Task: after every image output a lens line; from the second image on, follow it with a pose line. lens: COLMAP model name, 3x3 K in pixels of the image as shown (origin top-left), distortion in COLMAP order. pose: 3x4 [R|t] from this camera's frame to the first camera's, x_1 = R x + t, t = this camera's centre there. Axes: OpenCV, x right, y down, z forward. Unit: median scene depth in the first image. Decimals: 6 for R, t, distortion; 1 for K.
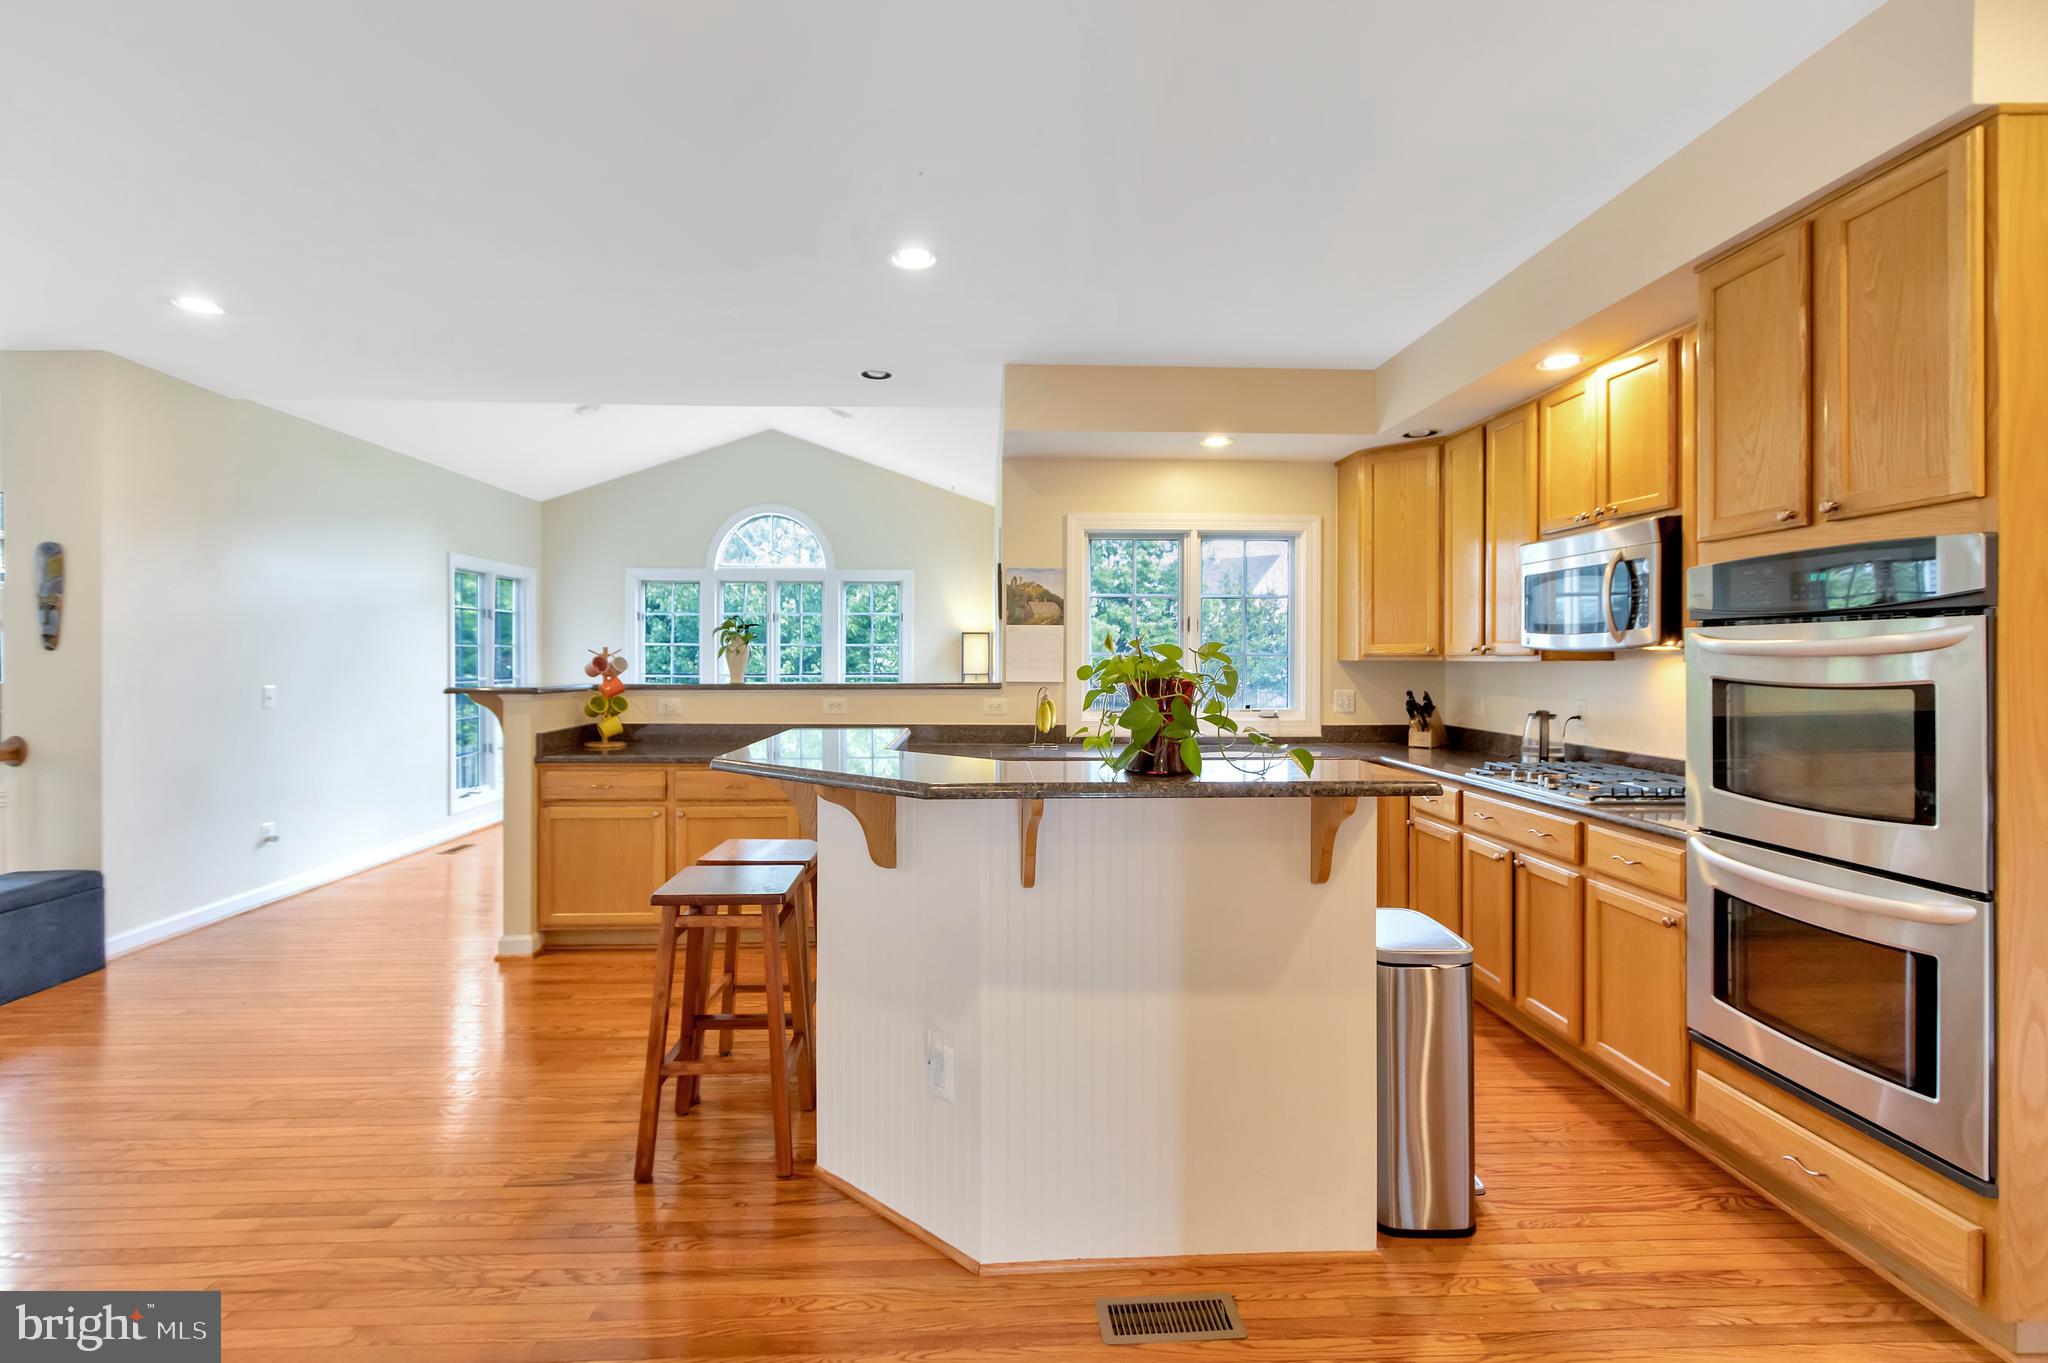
lens RADIAL K [[943.5, 0, 1017.7], [0, 943.5, 672.0], [0, 0, 1]] dist [0.000056, -0.000503]
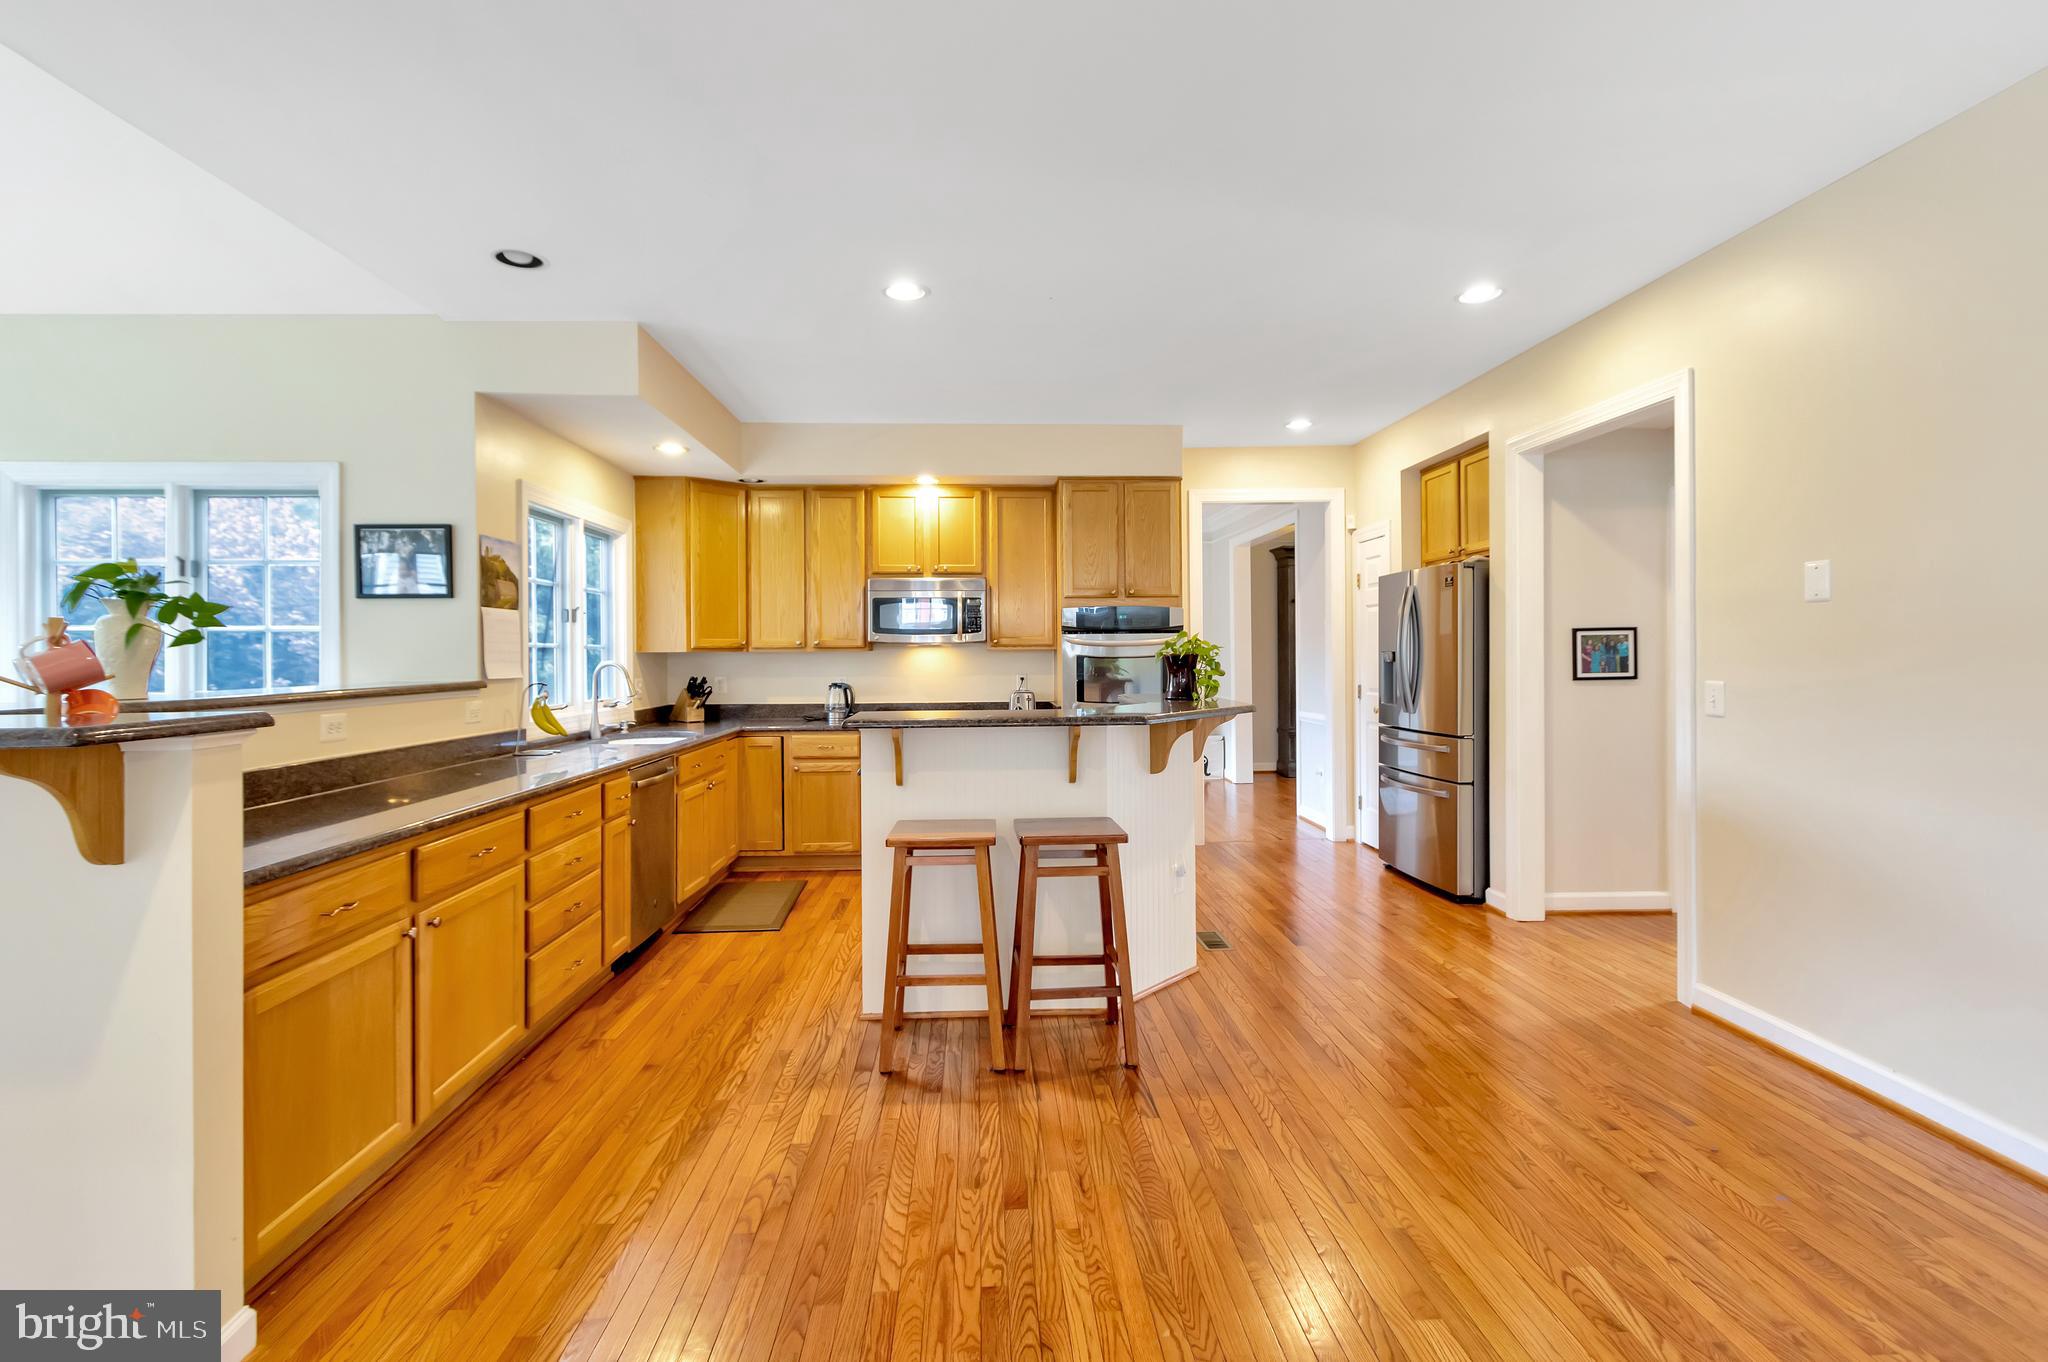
lens RADIAL K [[943.5, 0, 1019.7], [0, 943.5, 670.2], [0, 0, 1]] dist [0.000056, -0.000503]
pose [[0.012333, -0.020252, 0.999719, -0.846791], [0.013290, 0.999710, 0.020088, -0.007487], [-0.999836, 0.013038, 0.012598, 0.583678]]
